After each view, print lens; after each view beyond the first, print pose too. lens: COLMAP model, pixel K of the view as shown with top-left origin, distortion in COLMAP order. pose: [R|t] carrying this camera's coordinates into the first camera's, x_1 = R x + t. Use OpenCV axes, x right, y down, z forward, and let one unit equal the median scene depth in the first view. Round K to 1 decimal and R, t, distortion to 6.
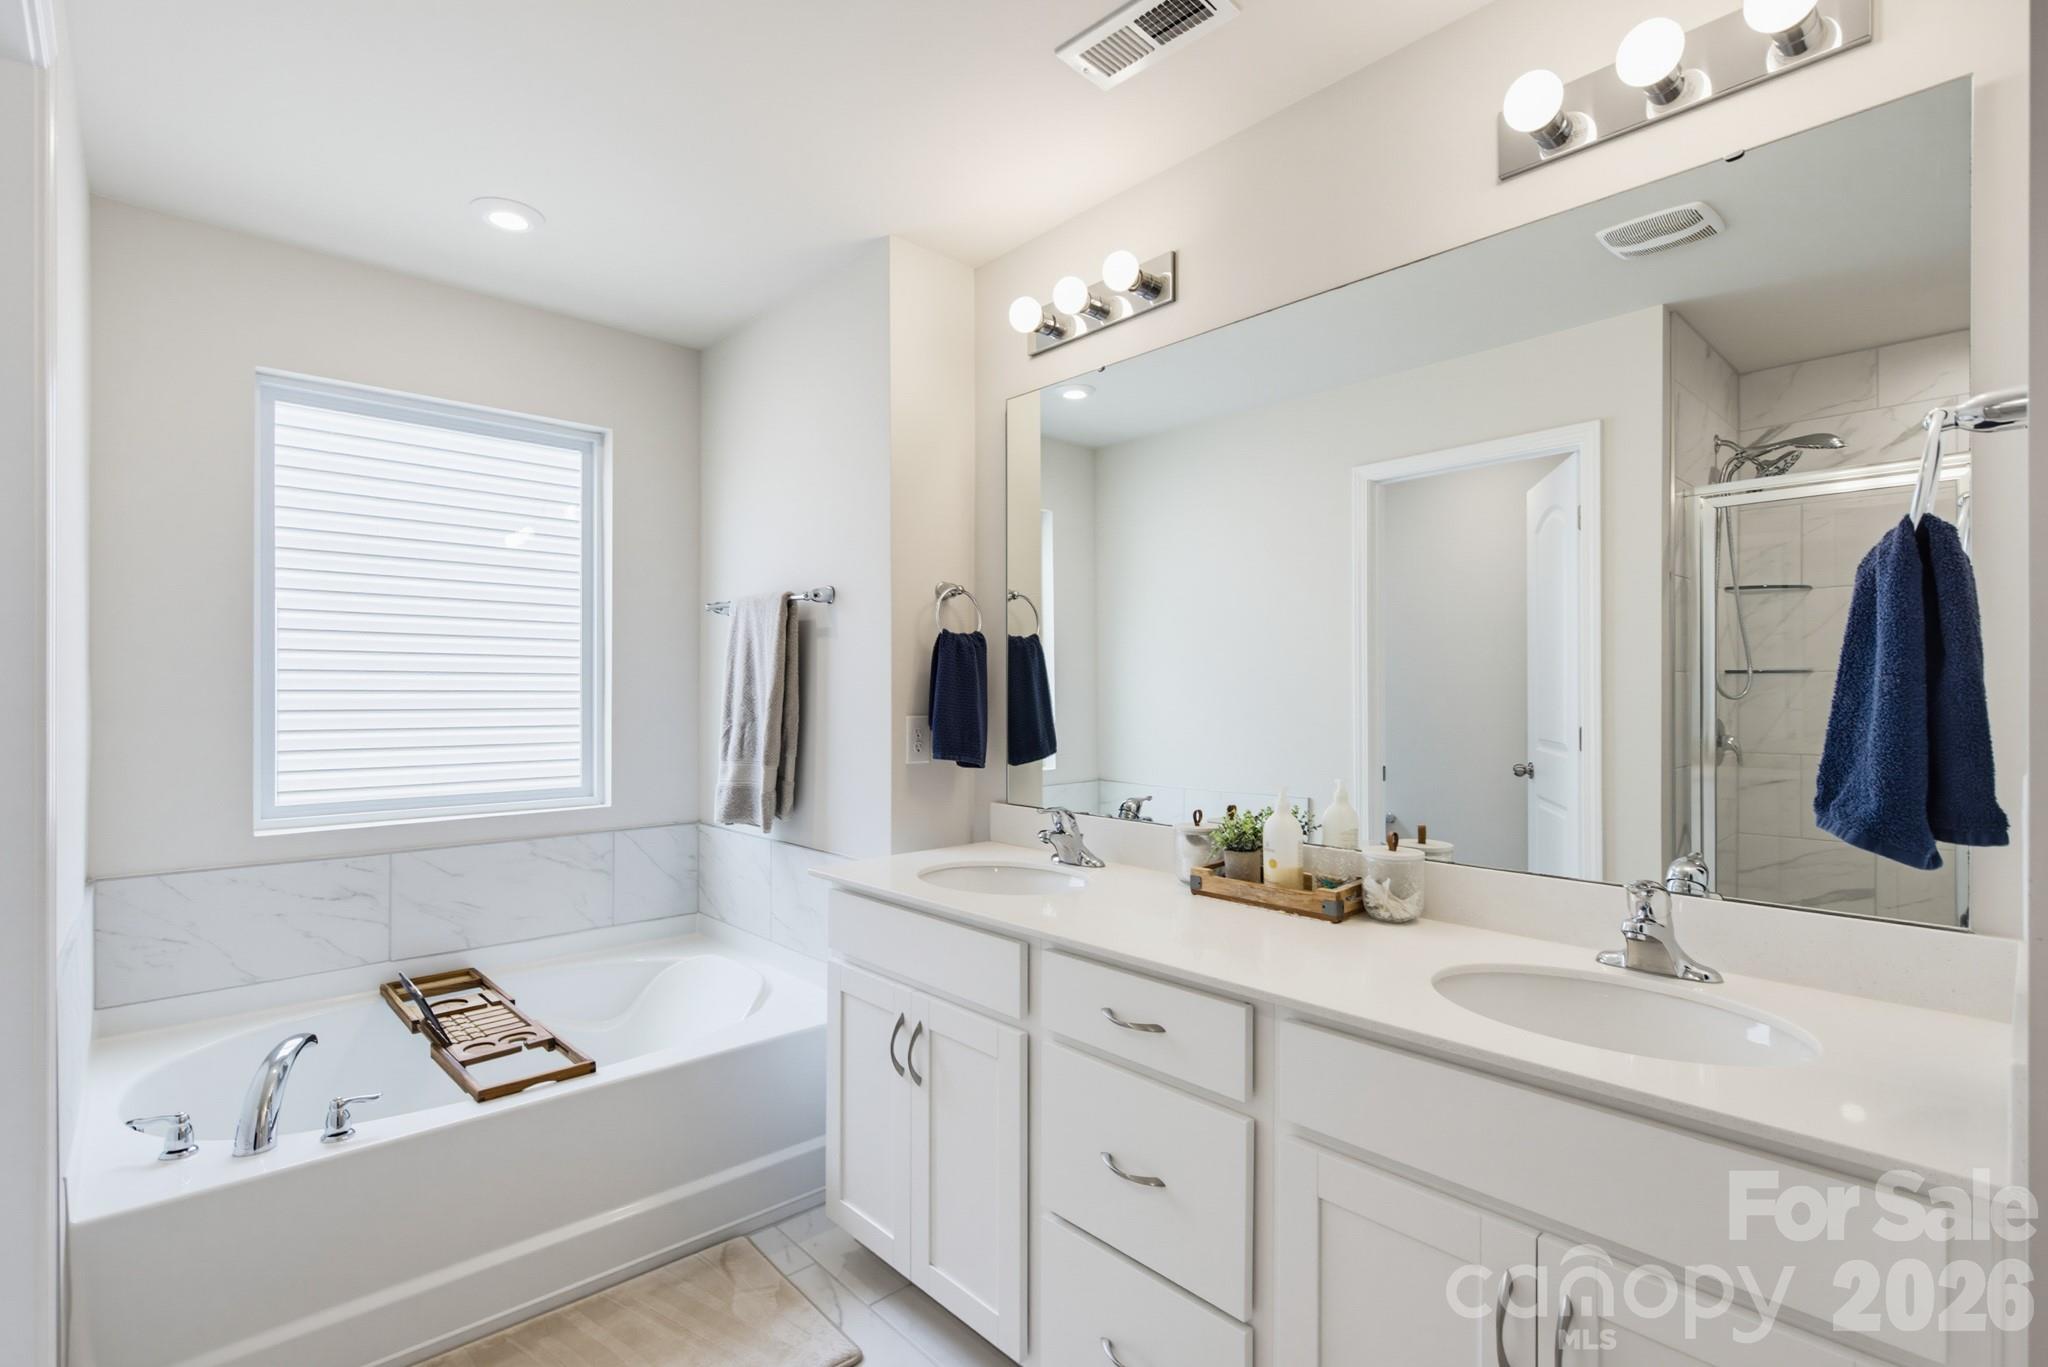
lens RADIAL K [[940.4, 0, 1013.8], [0, 940.4, 691.8], [0, 0, 1]] dist [0.001166, 0.000079]
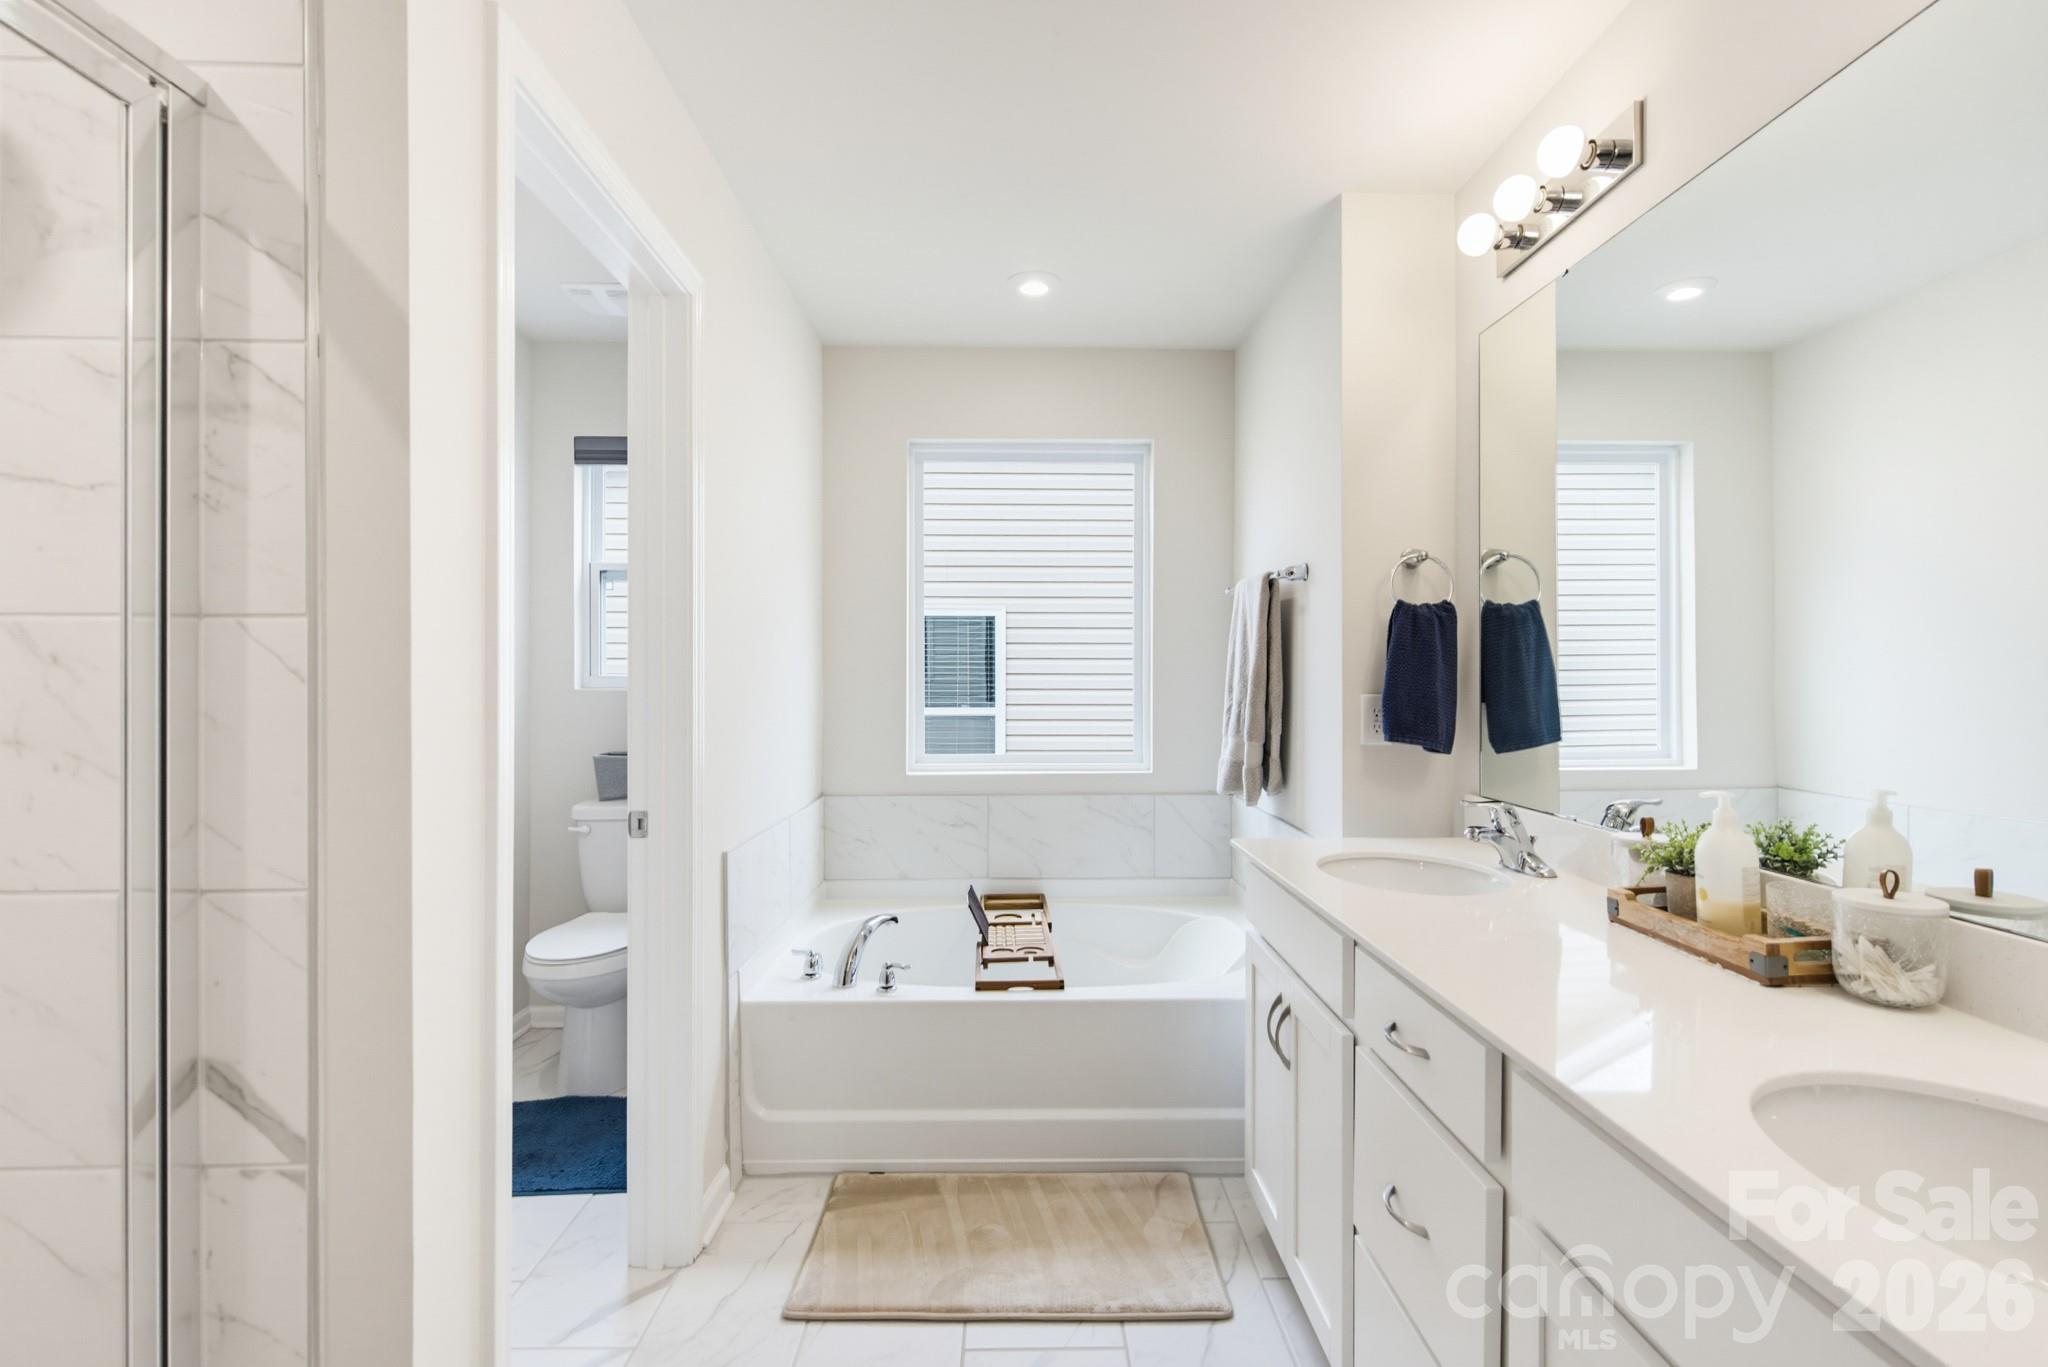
lens RADIAL K [[935.9, 0, 1042.1], [0, 935.9, 679.2], [0, 0, 1]] dist [0.000343, -0.000353]
pose [[0.755958, -0.000151, -0.654620, 0.286668], [0.001819, 0.999997, 0.001870, 0.009359], [0.654618, -0.002604, 0.755956, 0.082632]]
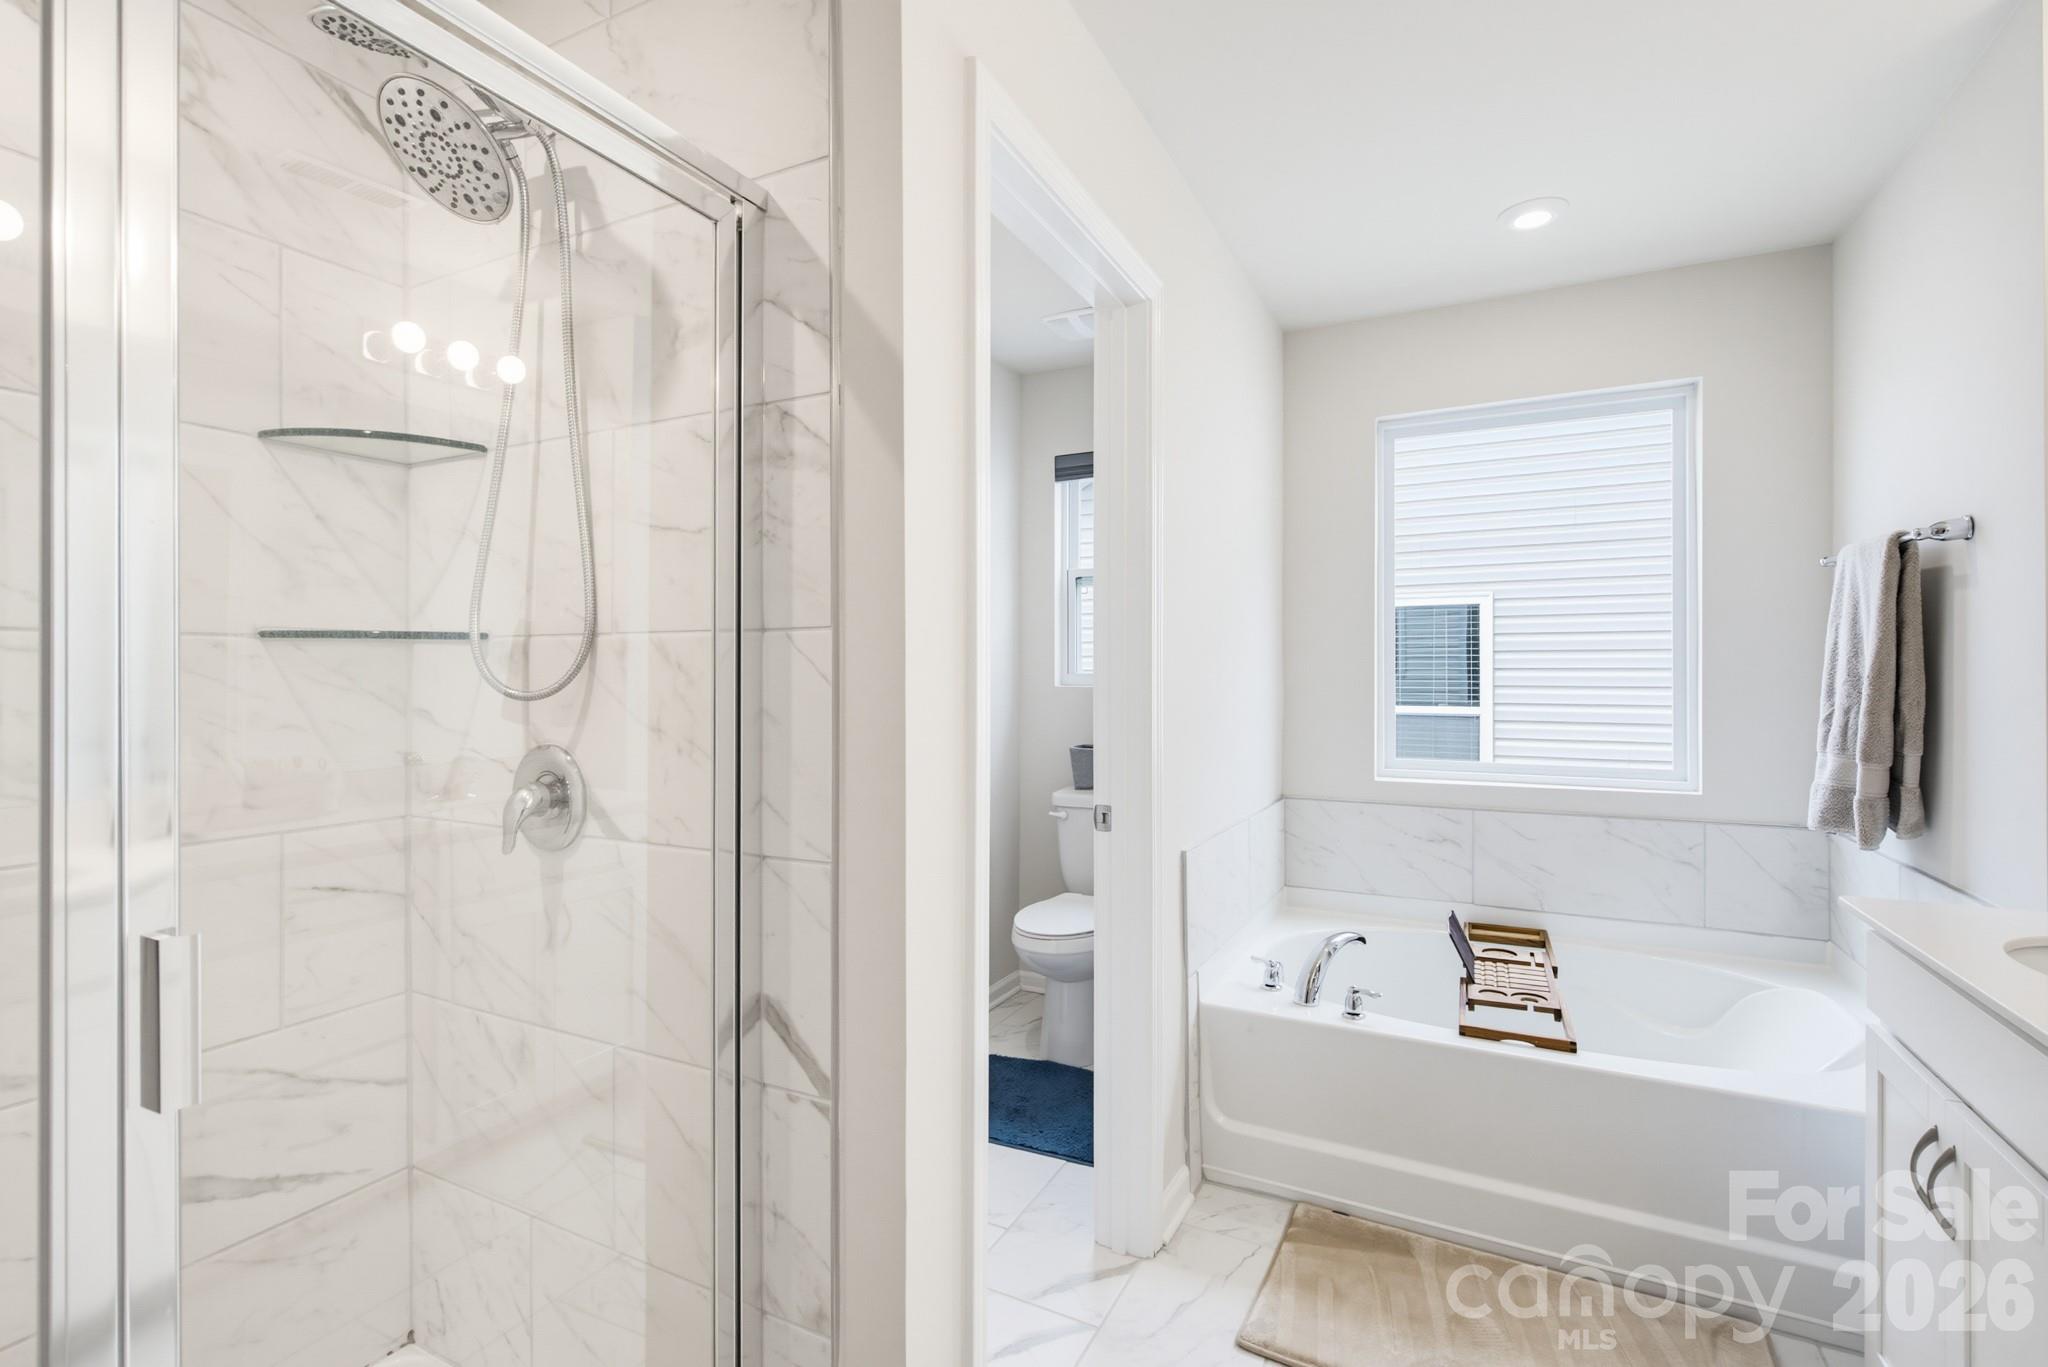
lens RADIAL K [[936.7, 0, 1031.3], [0, 936.7, 670.4], [0, 0, 1]] dist [0.002797, 0.000165]
pose [[0.353848, -0.004454, -0.935292, 0.253791], [0.003240, 0.999988, -0.003536, 0.004942], [0.935297, -0.001779, 0.353858, 0.111322]]
